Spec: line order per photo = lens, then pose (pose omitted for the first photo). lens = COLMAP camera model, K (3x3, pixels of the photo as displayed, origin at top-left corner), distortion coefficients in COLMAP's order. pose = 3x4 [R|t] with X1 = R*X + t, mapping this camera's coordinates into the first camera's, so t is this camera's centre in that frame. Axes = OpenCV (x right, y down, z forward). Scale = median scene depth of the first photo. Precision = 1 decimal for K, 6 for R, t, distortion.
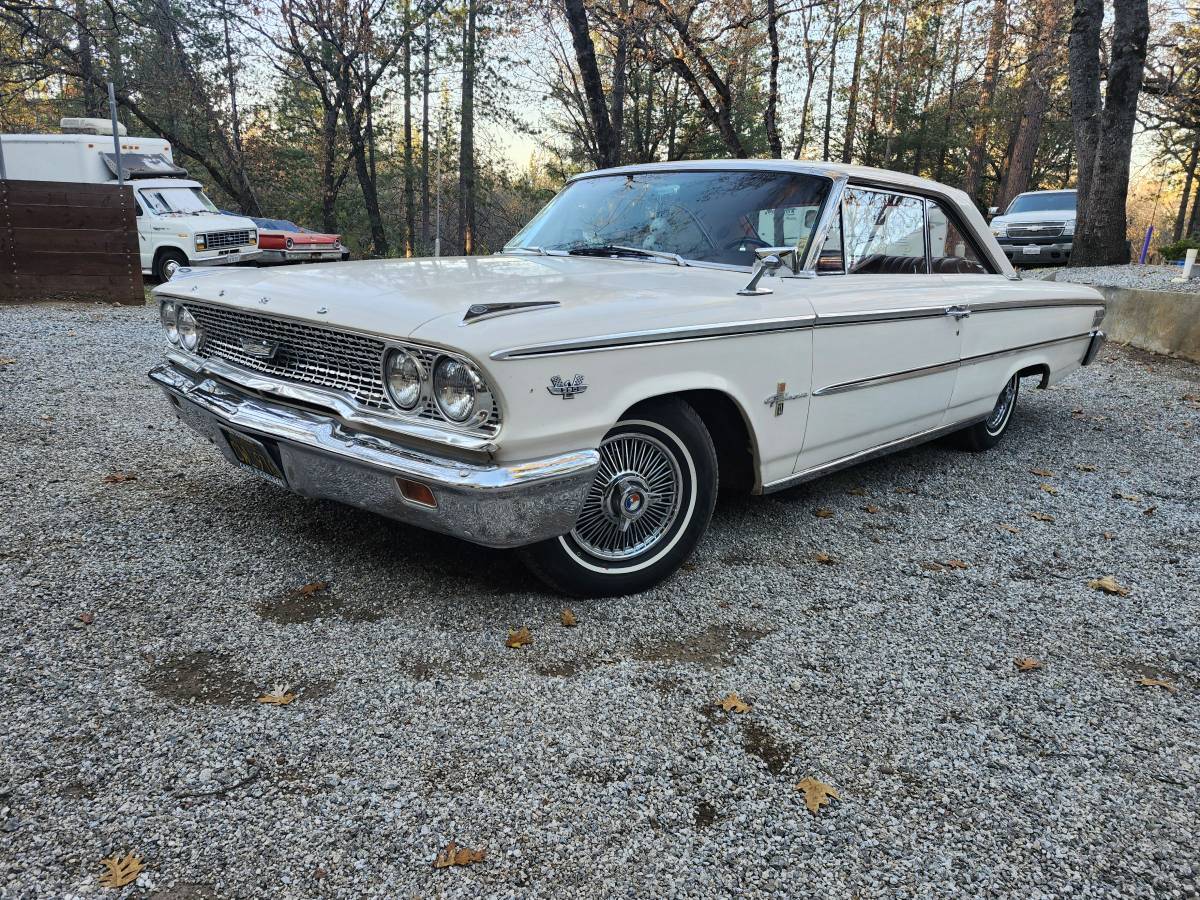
lens RADIAL K [[820.0, 0, 600.0], [0, 820.0, 450.0], [0, 0, 1]] dist [0.070240, -0.074634]
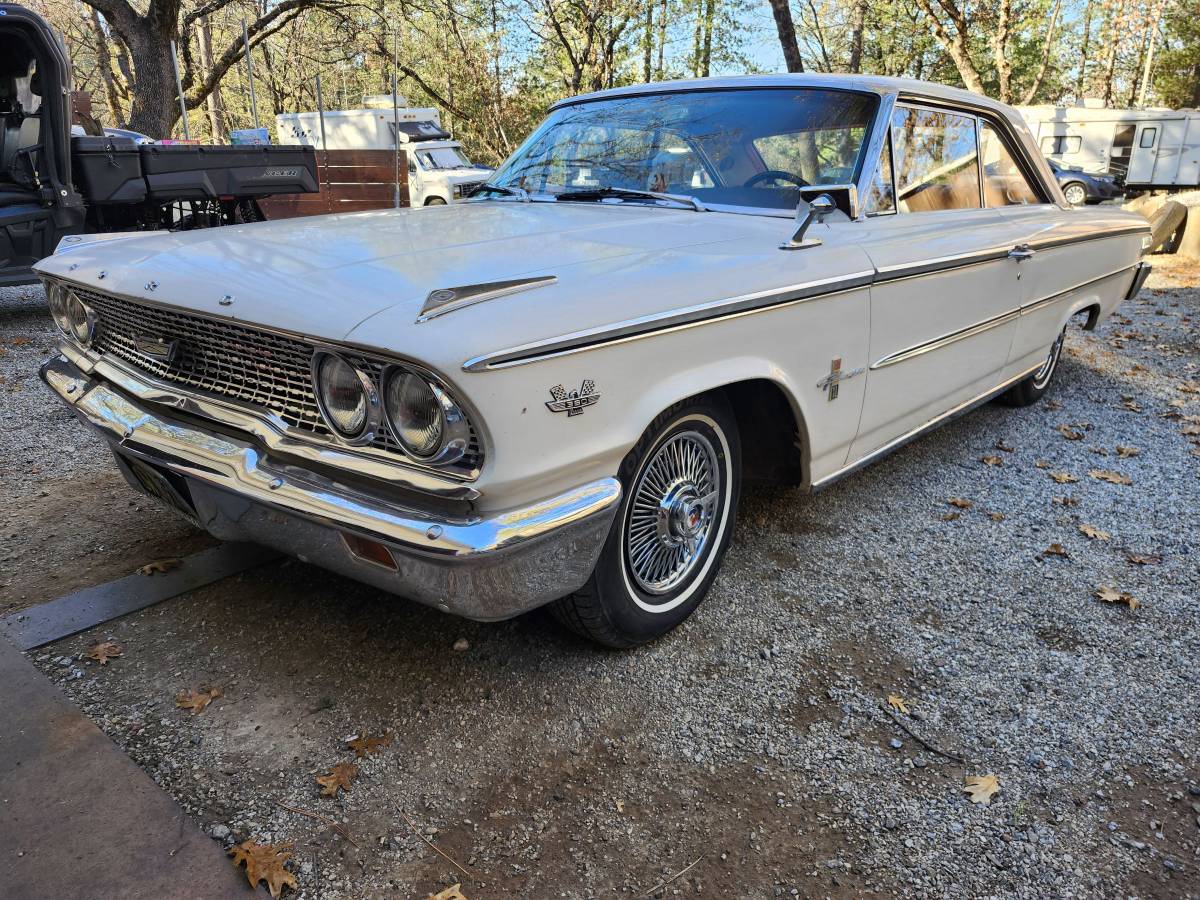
lens RADIAL K [[818.8, 0, 598.5], [0, 818.8, 430.6], [0, 0, 1]] dist [0.069551, -0.108431]
pose [[0.999097, -0.038487, 0.017977, -0.025480], [0.037379, 0.997595, 0.058362, -0.073172], [-0.020180, -0.057638, 0.998134, 0.229442]]
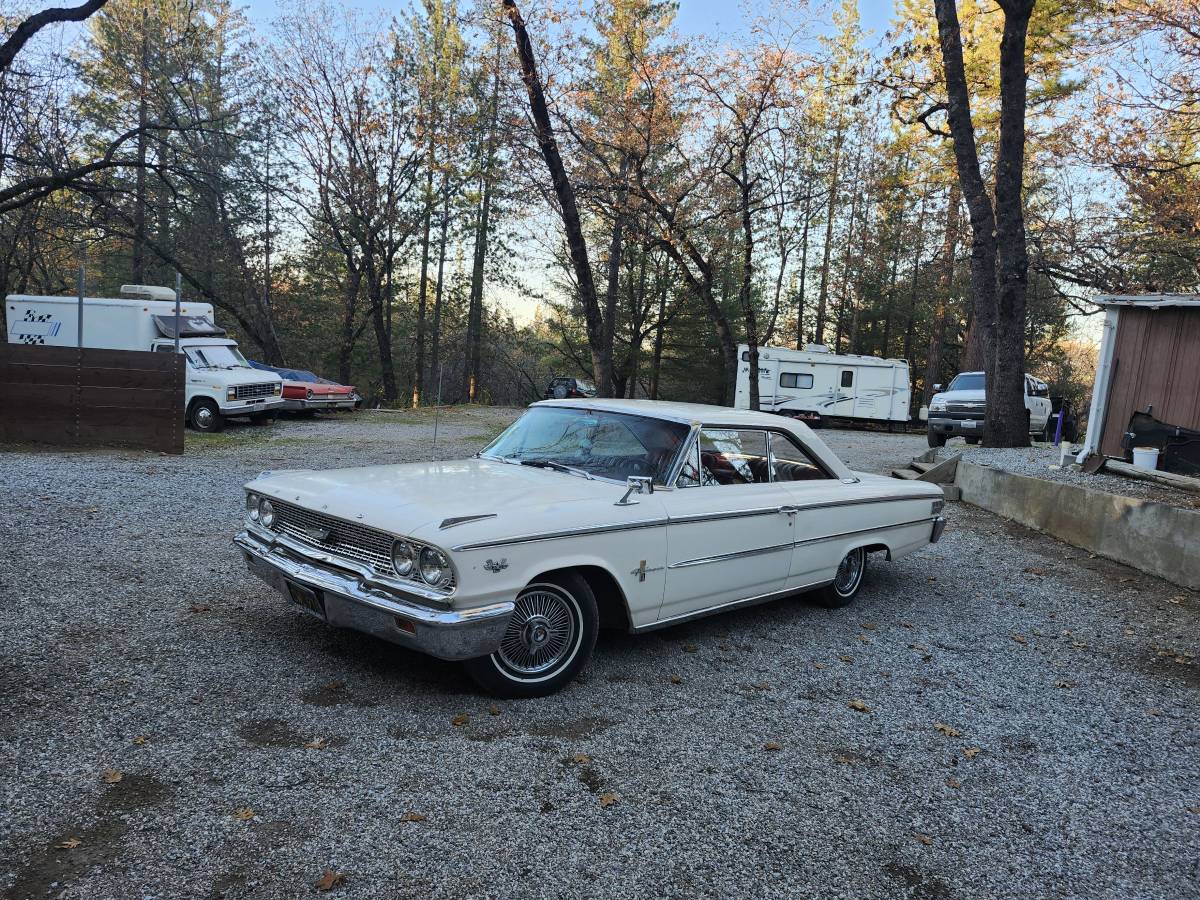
lens RADIAL K [[819.1, 0, 590.8], [0, 819.1, 443.2], [0, 0, 1]] dist [0.096046, -0.109204]
pose [[0.999429, 0.031959, -0.011003, 0.139830], [-0.033378, 0.984474, -0.172327, -0.031171], [0.005325, 0.172596, 0.984978, -0.623358]]
